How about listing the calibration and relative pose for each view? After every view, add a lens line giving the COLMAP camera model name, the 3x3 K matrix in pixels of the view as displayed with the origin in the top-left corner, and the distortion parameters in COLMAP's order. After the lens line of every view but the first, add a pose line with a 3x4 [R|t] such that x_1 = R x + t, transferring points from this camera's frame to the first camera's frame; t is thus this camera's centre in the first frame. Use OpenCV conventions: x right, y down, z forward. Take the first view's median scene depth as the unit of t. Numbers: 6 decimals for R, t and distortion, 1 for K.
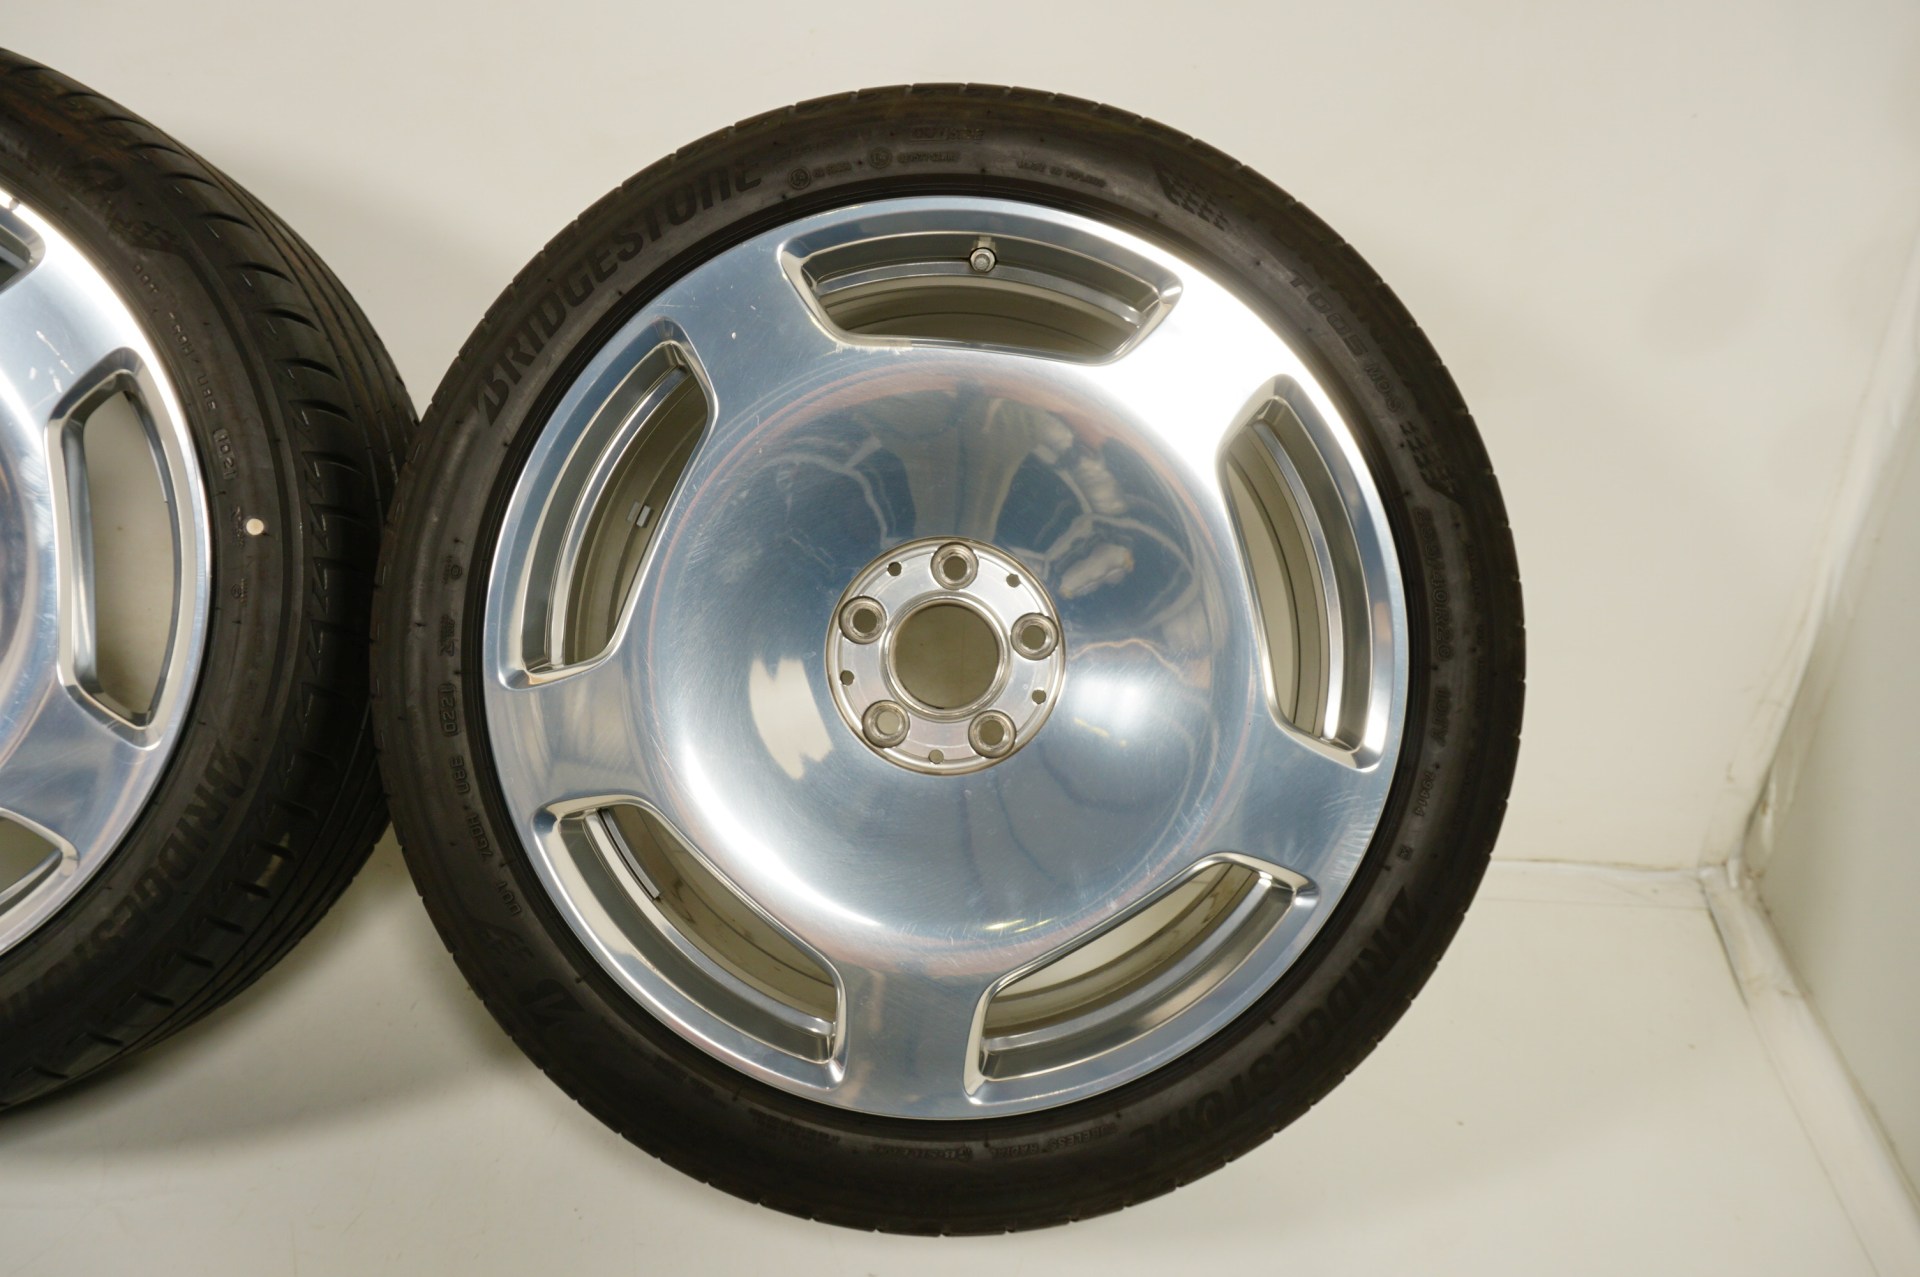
lens RADIAL K [[1745.3, 0, 960.0], [0, 1745.3, 646.4], [0, 0, 1]] dist [-0.012402, 0.017556]
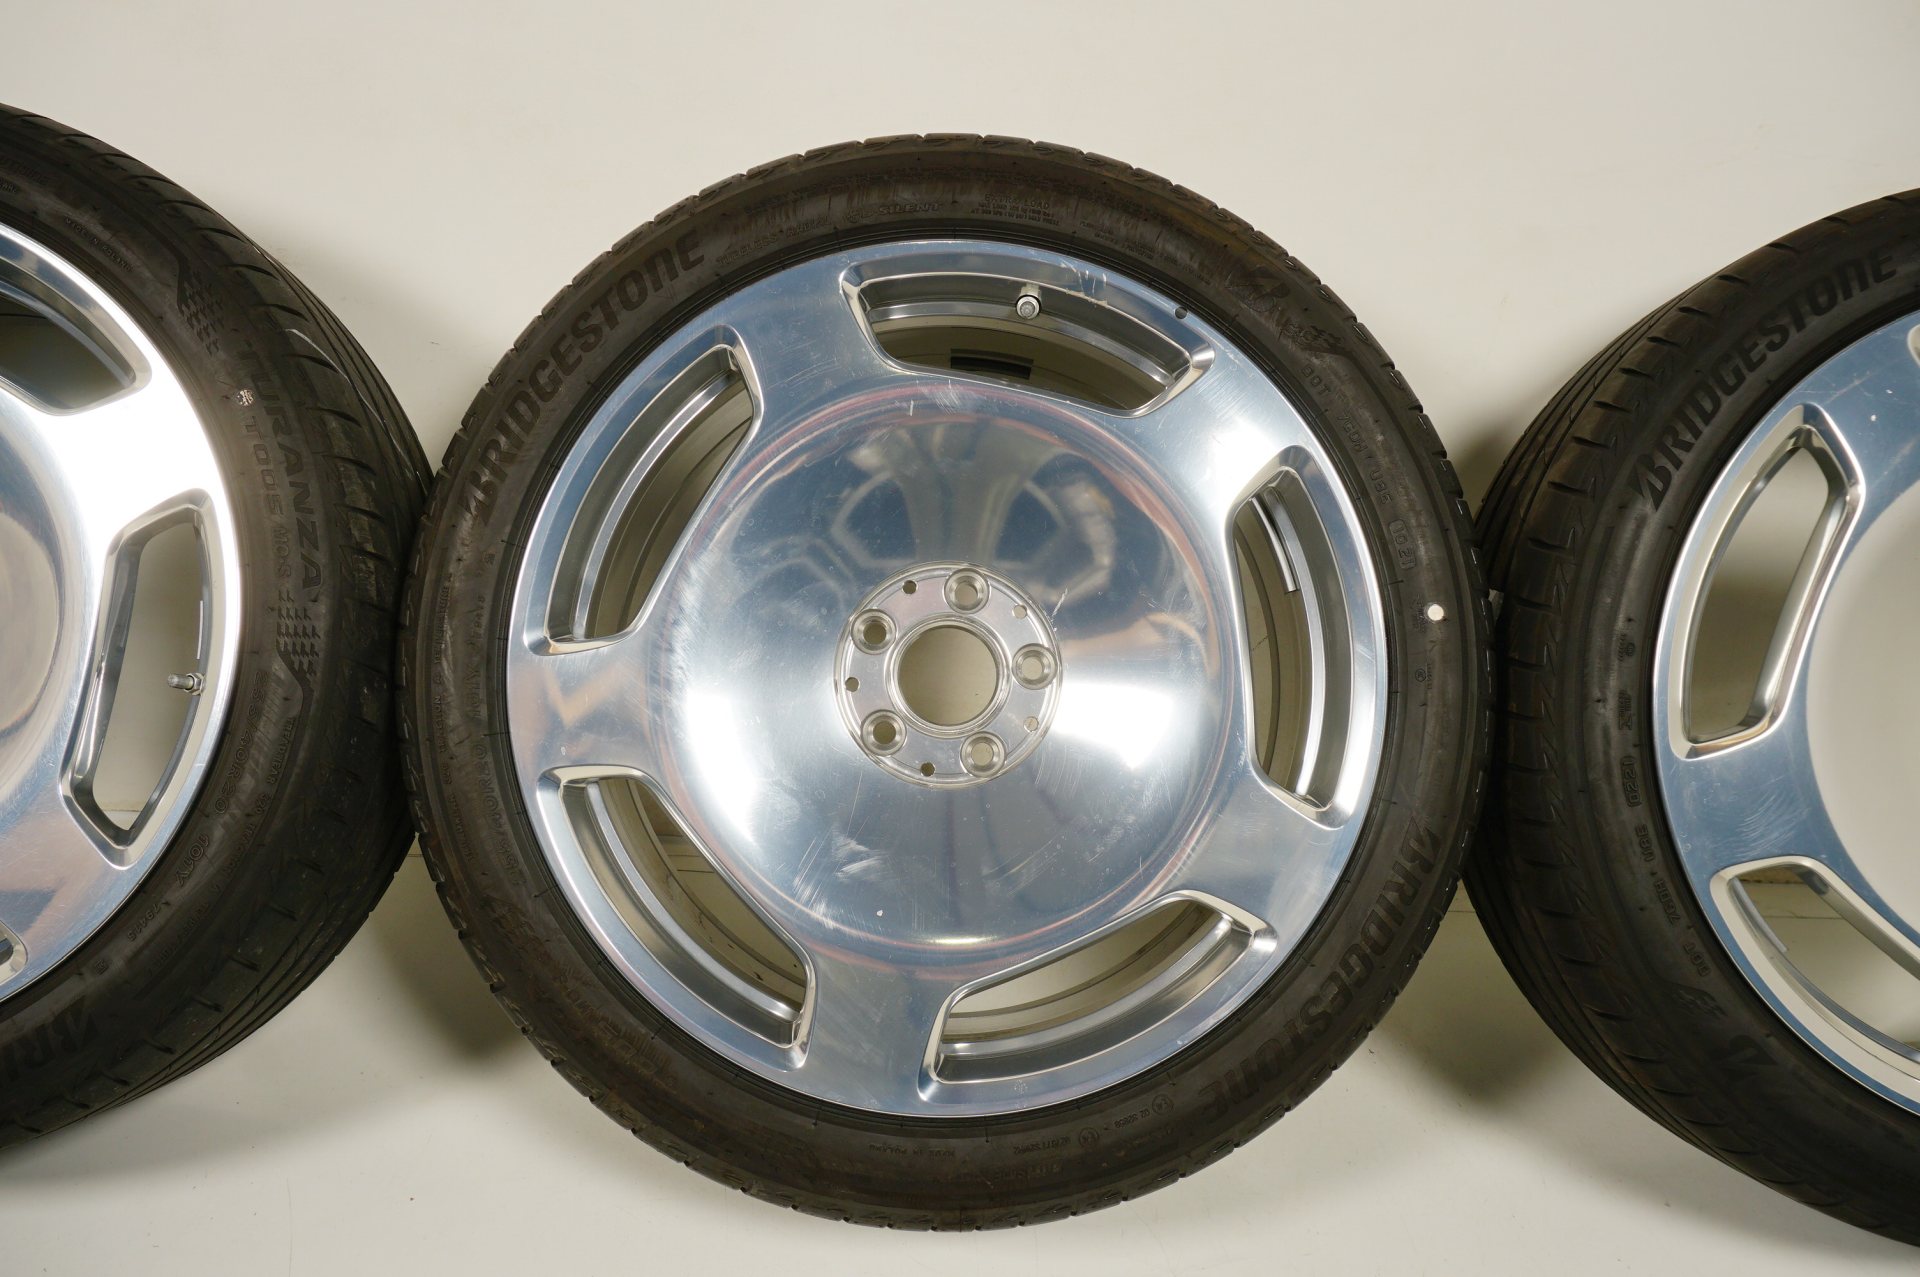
lens RADIAL K [[1672.0, 0, 958.0], [0, 1672.0, 618.3], [0, 0, 1]] dist [0.001600, 0.007613]
pose [[0.998945, -0.033027, 0.031902, -0.720056], [0.033829, 0.999117, -0.024931, -0.049822], [-0.031051, 0.025984, 0.999180, 0.003502]]
